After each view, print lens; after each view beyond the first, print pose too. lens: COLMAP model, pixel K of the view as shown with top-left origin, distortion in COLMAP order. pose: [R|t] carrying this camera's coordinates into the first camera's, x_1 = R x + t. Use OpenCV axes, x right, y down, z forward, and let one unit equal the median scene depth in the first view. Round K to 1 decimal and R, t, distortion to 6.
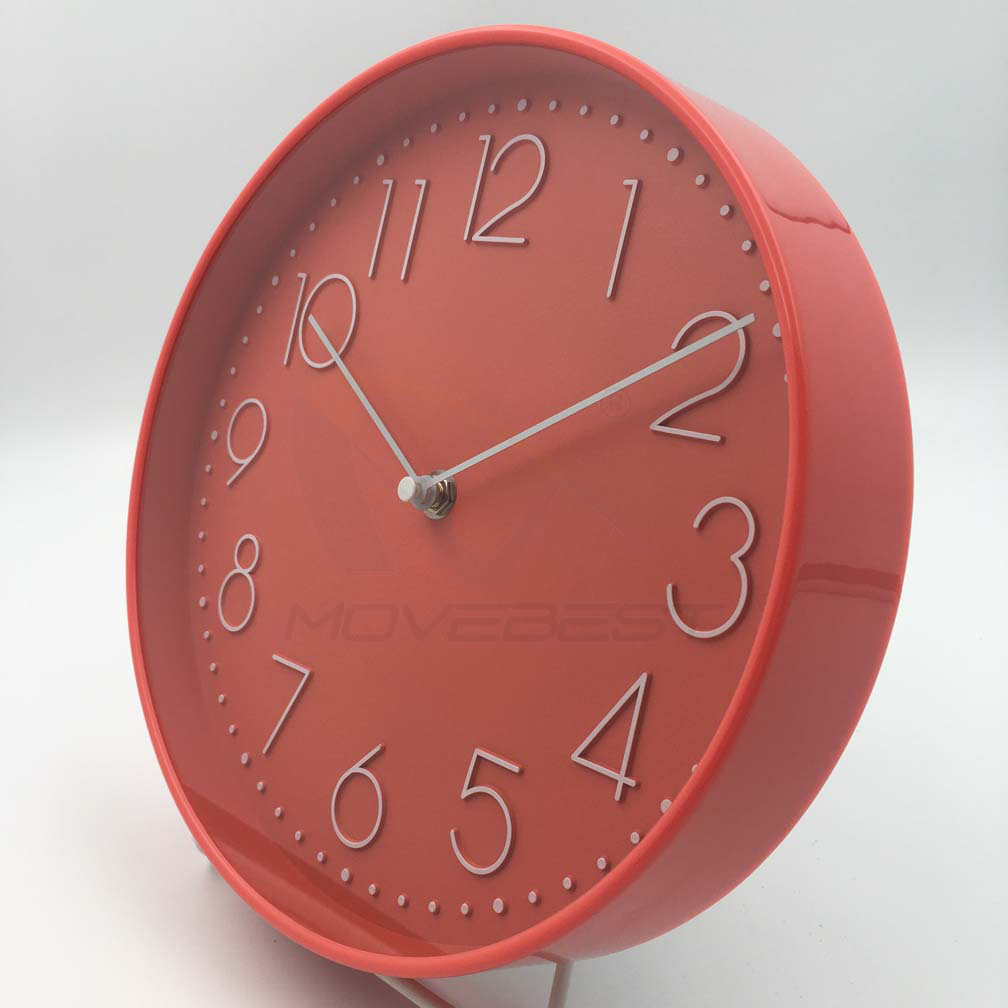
lens RADIAL K [[1127.9, 0, 505.8], [0, 1127.9, 504.7], [0, 0, 1]] dist [0.092513, 0.000000]
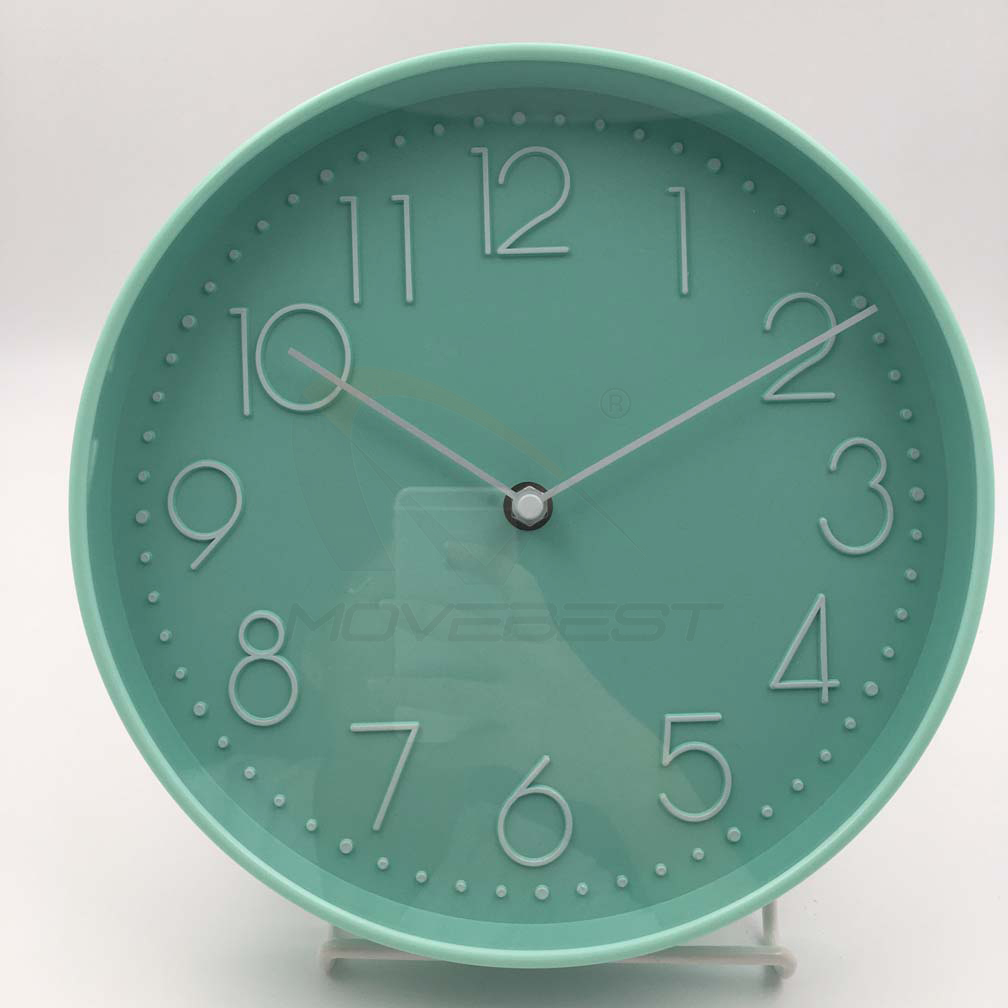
lens RADIAL K [[1127.9, 0, 497.6], [0, 1127.9, 506.8], [0, 0, 1]] dist [0.092513, 0.000000]
pose [[0.719348, -0.246526, 0.649433, -0.758837], [0.216382, 0.967915, 0.127746, -0.147219], [-0.660089, 0.048632, 0.749612, 0.260356]]
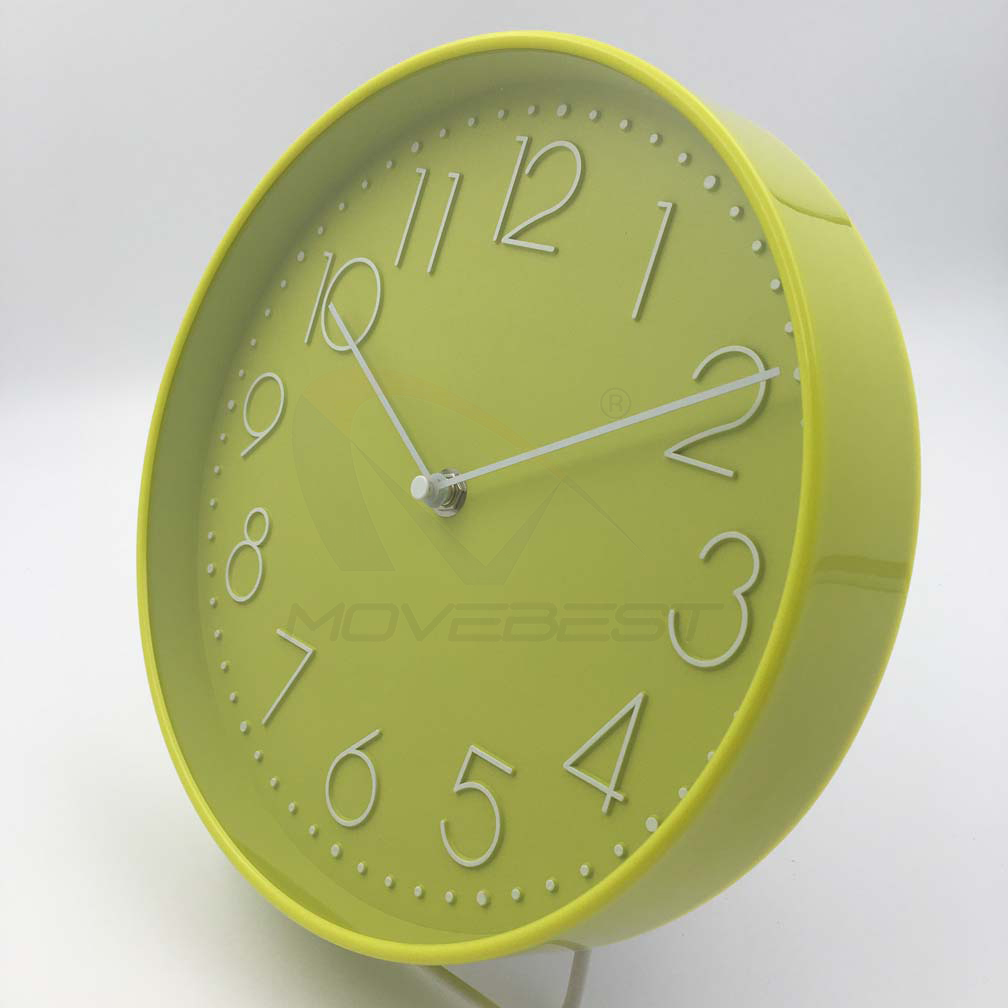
lens RADIAL K [[1127.9, 0, 503.6], [0, 1127.9, 504.7], [0, 0, 1]] dist [0.092513, 0.000000]
pose [[0.997362, 0.072453, 0.004334, -0.015798], [-0.072583, 0.995509, 0.060780, -0.064131], [0.000089, -0.060935, 0.998142, -0.016531]]
